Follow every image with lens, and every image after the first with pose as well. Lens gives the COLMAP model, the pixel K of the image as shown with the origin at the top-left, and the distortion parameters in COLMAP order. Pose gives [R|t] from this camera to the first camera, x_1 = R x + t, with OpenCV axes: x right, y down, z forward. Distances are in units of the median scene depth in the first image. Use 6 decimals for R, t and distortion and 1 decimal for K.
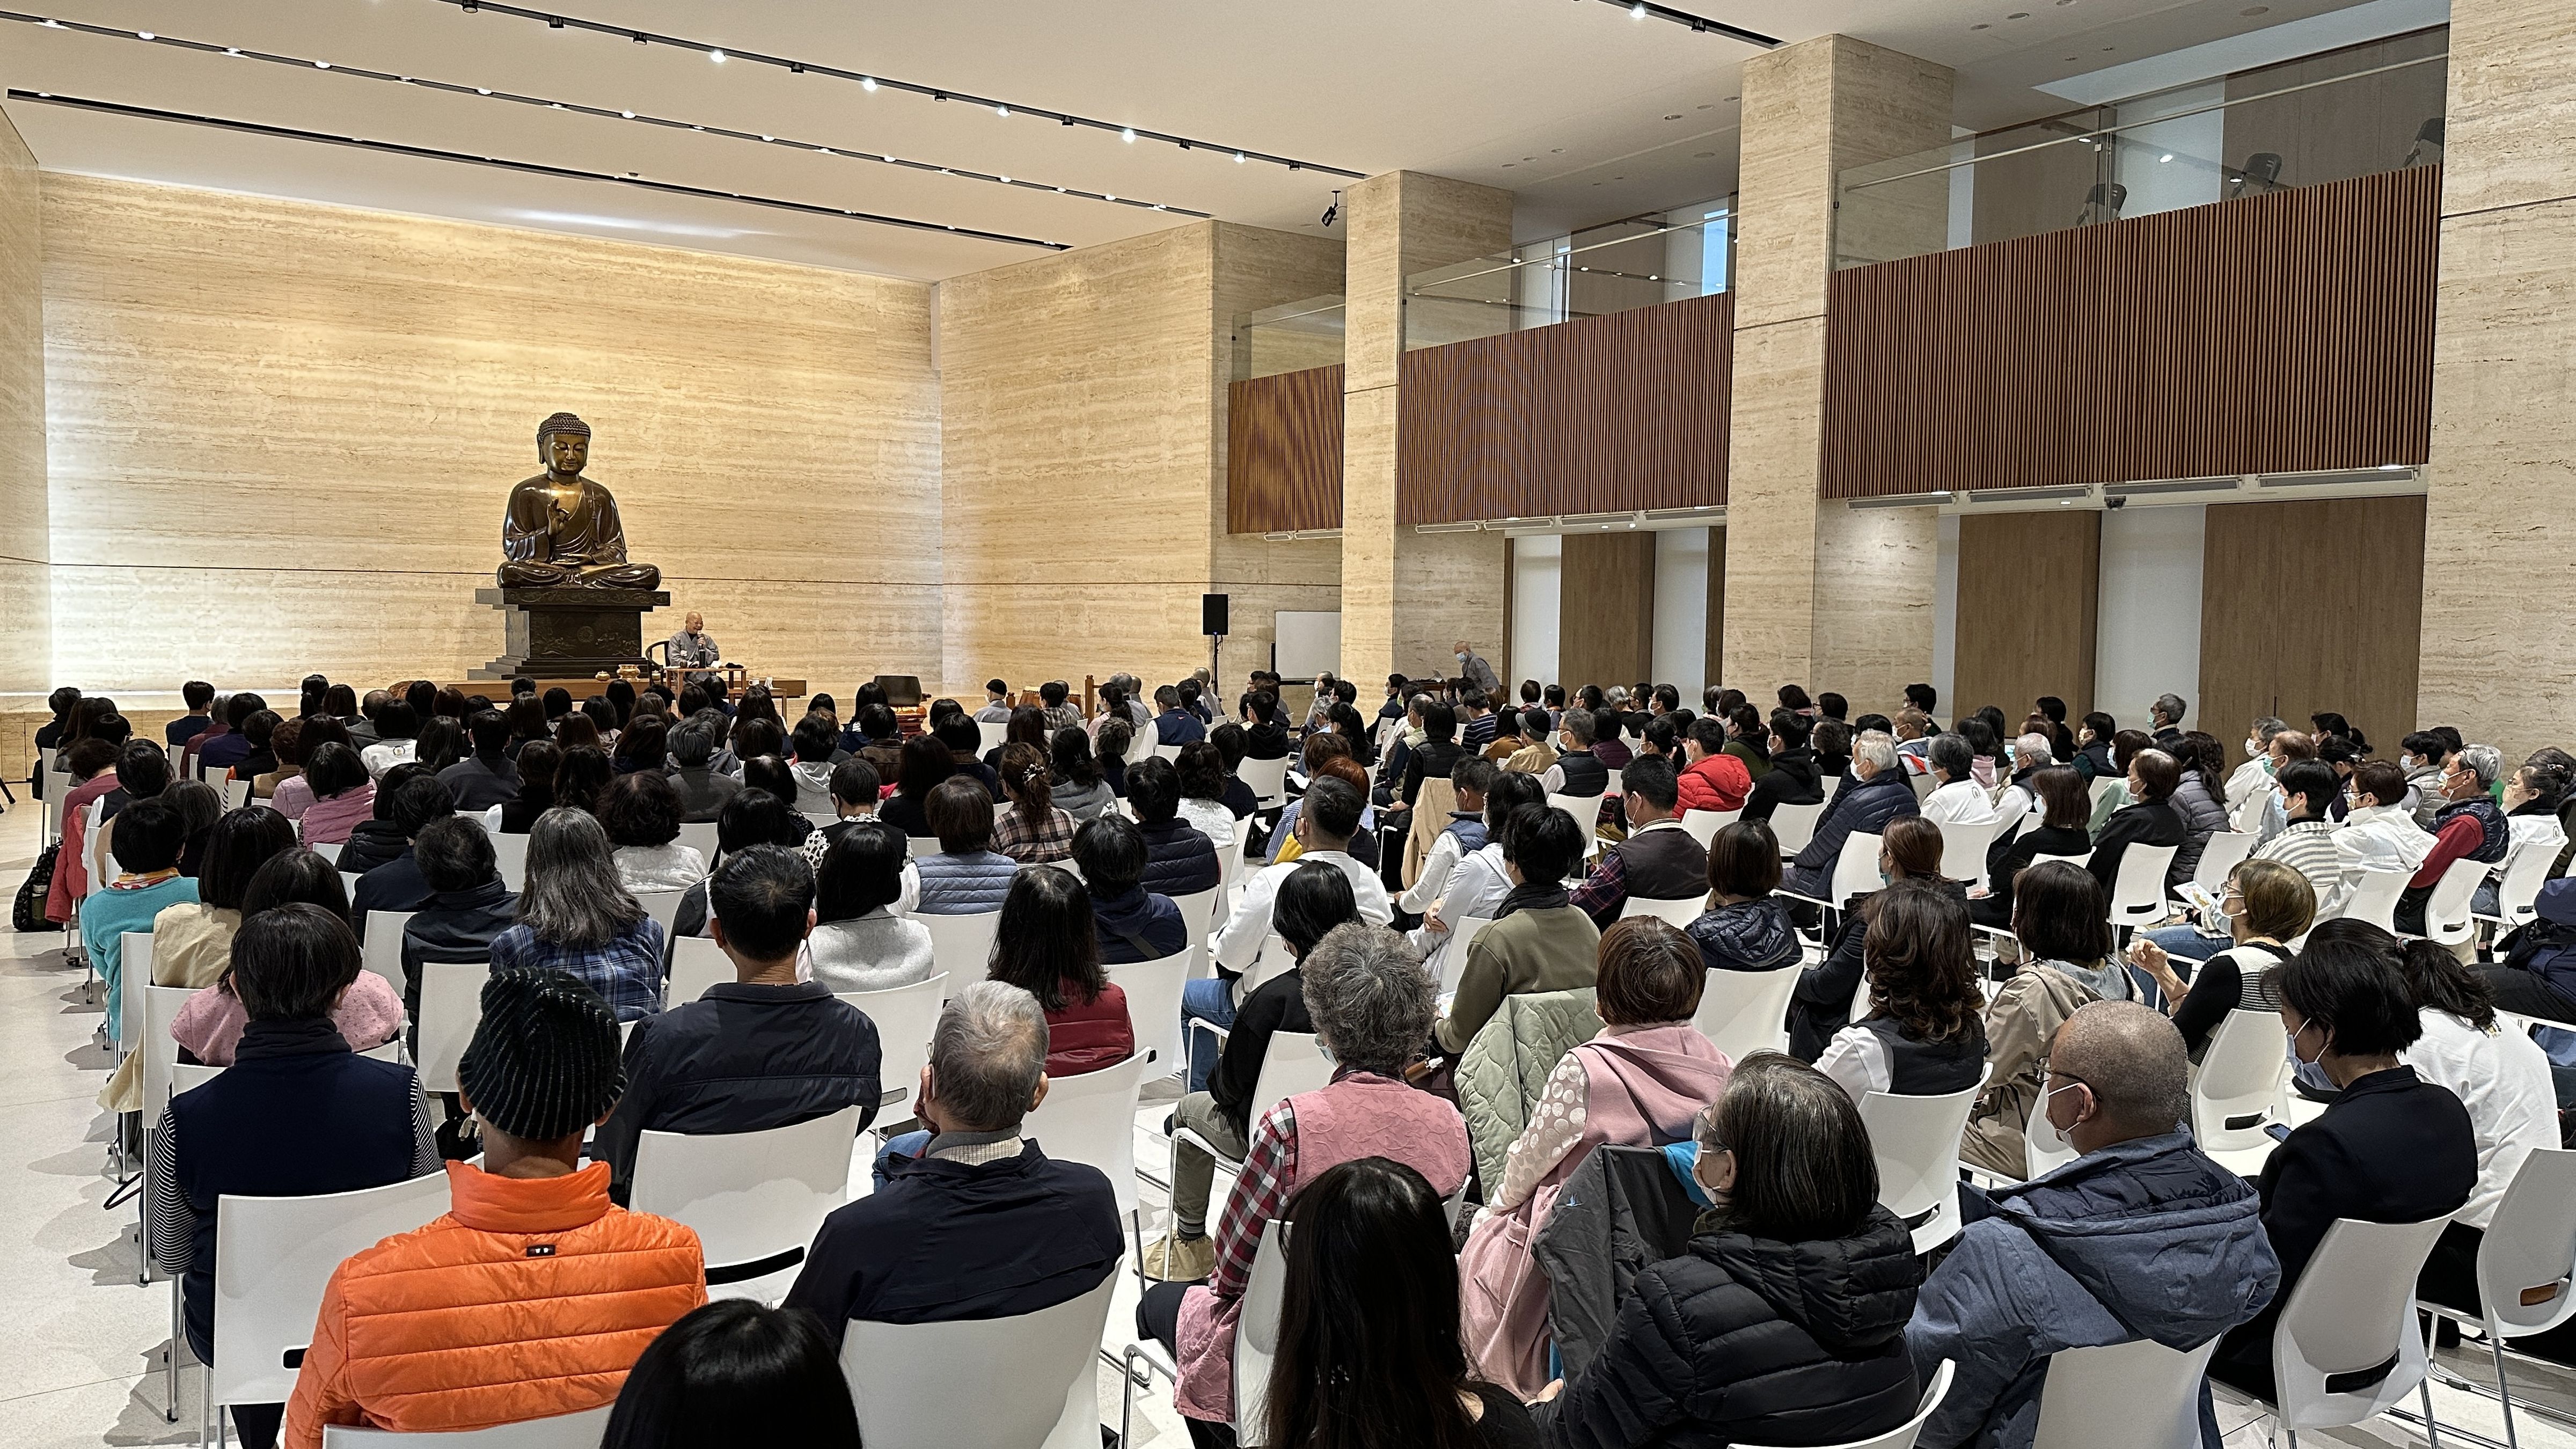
lens RADIAL K [[1768.2, 0, 1288.0], [0, 1768.2, 724.5], [0, 0, 1]] dist [0.144590, -0.198667]
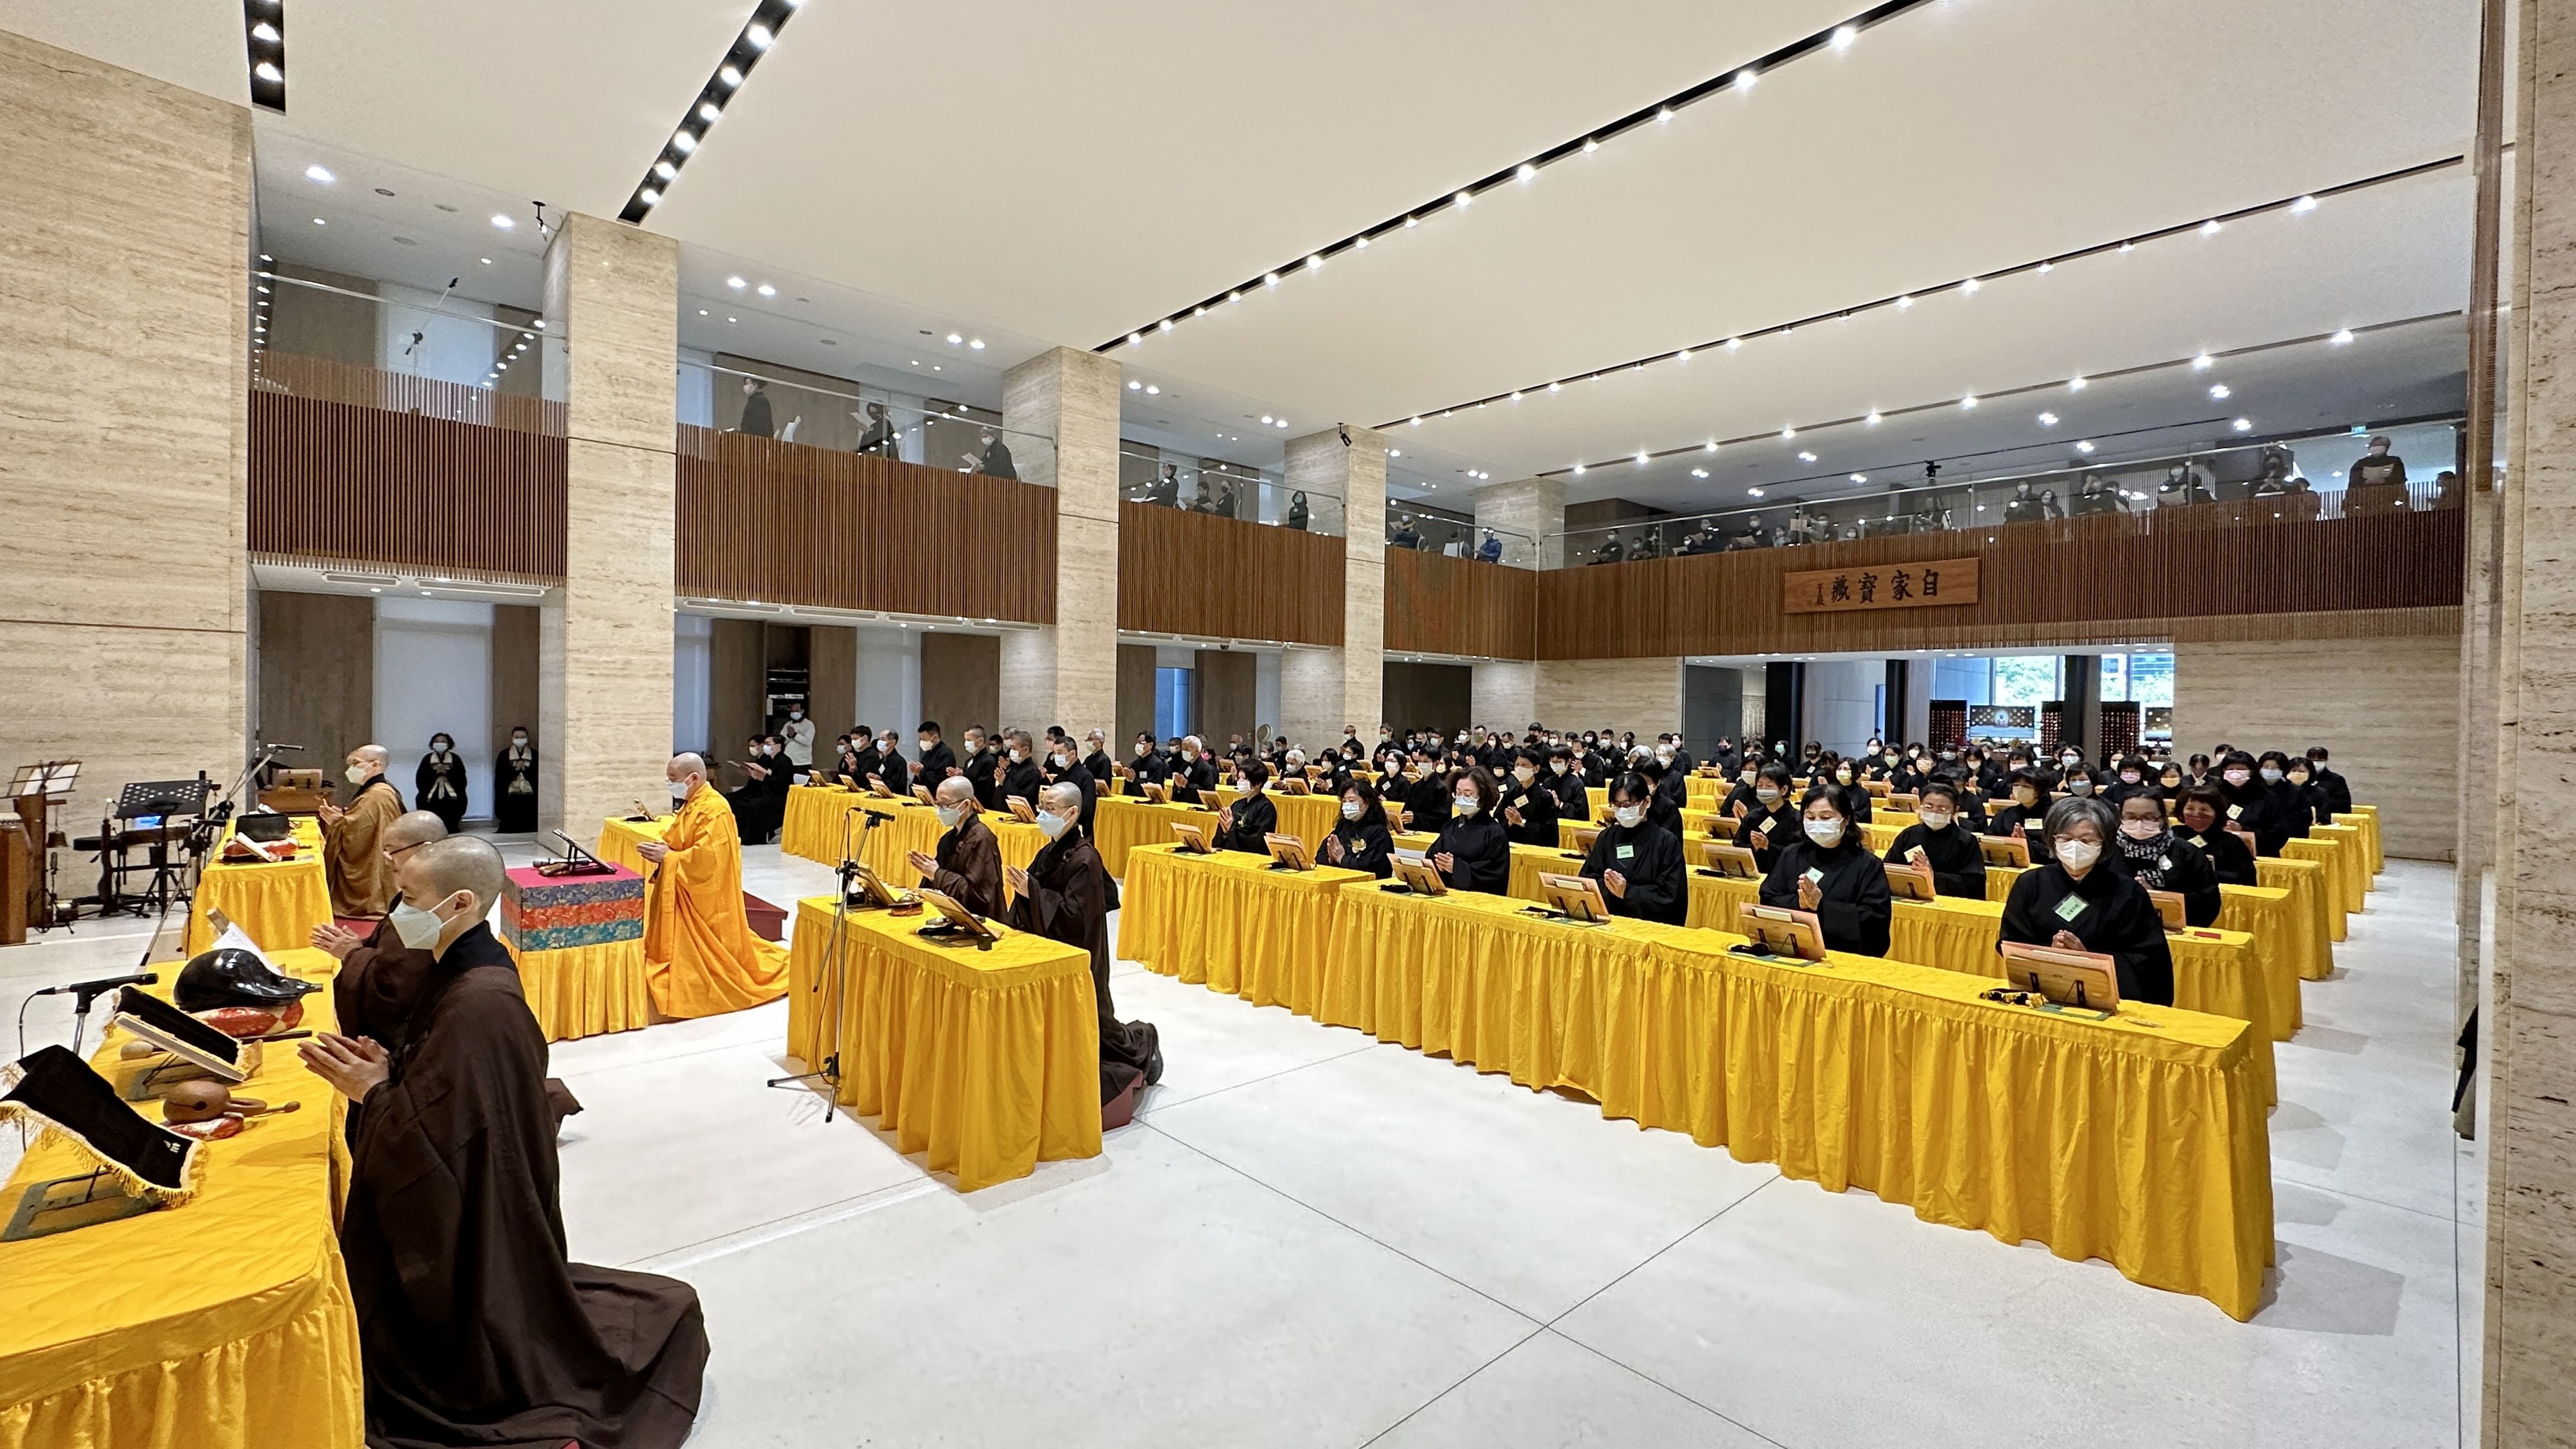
lens RADIAL K [[1048.2, 0, 1288.0], [0, 1048.2, 724.5], [0, 0, 1]] dist [0.000666, 0.000116]
pose [[-0.105261, -0.035167, 0.993823, -0.474527], [0.034219, 0.998655, 0.038963, -0.045582], [-0.993856, 0.038109, -0.103916, 0.627144]]
